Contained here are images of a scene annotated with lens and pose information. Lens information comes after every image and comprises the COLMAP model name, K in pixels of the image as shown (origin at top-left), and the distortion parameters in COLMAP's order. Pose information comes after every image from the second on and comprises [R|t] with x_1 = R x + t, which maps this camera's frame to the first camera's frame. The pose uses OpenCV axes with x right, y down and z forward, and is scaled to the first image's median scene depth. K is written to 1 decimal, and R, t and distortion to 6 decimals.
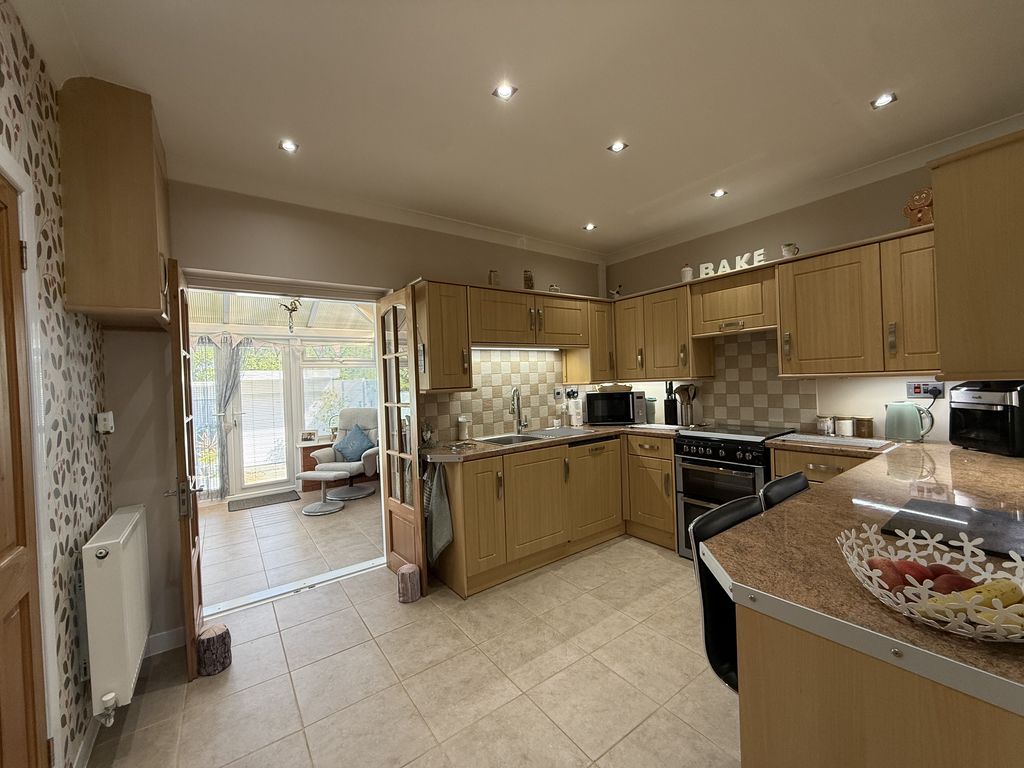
lens RADIAL K [[405.5, 0, 506.8], [0, 405.5, 384.8], [0, 0, 1]] dist [-0.001644, 0.000214]
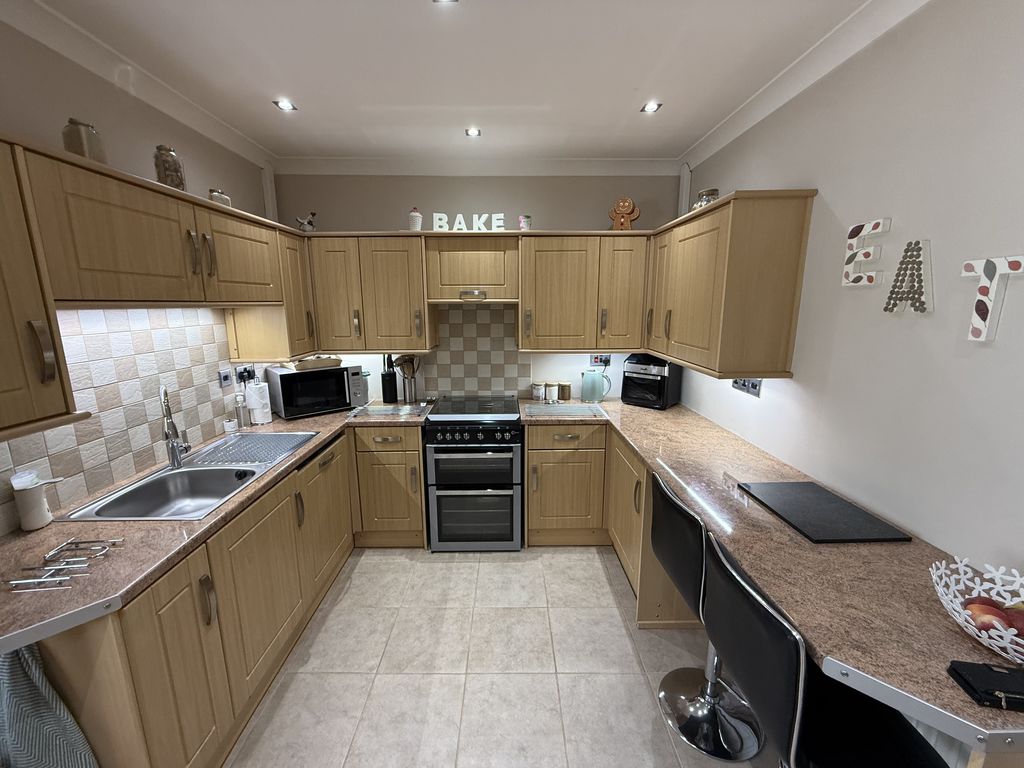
lens RADIAL K [[405.5, 0, 507.1], [0, 405.5, 384.7], [0, 0, 1]] dist [-0.001644, 0.000214]
pose [[0.575240, -0.124440, 0.808463, -0.158548], [-0.009831, 0.987237, 0.158952, -0.089266], [-0.817925, -0.099384, 0.566675, 0.396844]]
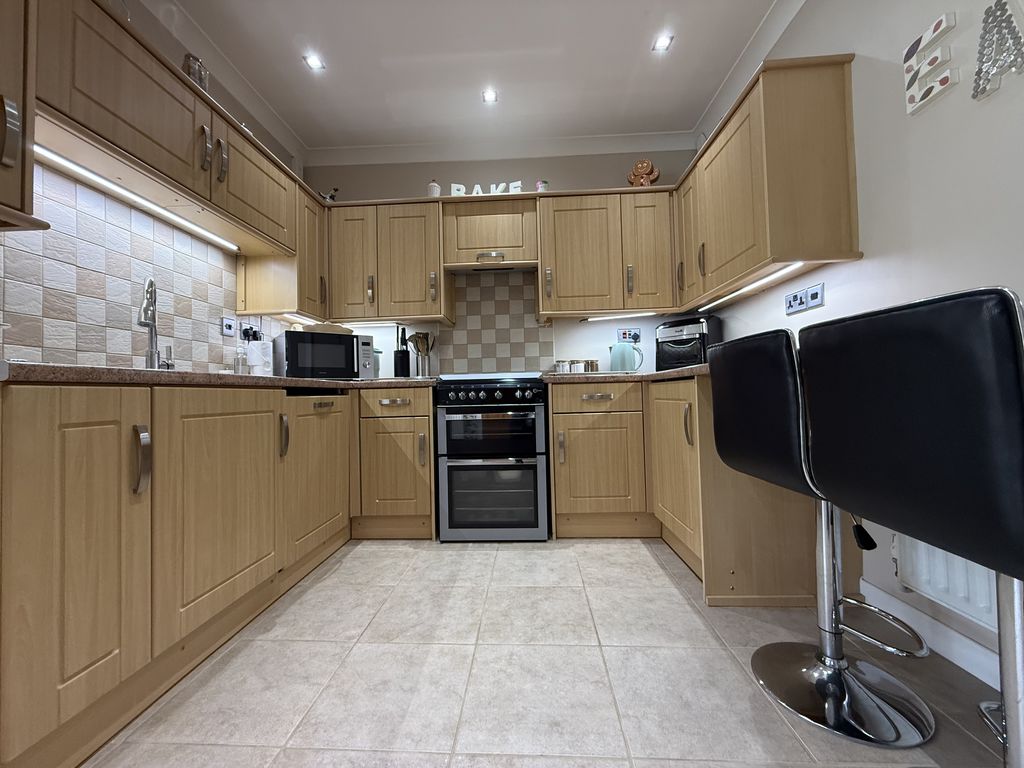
lens RADIAL K [[405.5, 0, 507.2], [0, 405.5, 386.2], [0, 0, 1]] dist [-0.001644, 0.000214]
pose [[0.621202, 0.041051, 0.782574, -0.095056], [0.006540, 0.998321, -0.057560, 0.181156], [-0.783623, 0.040874, 0.619891, 0.433844]]
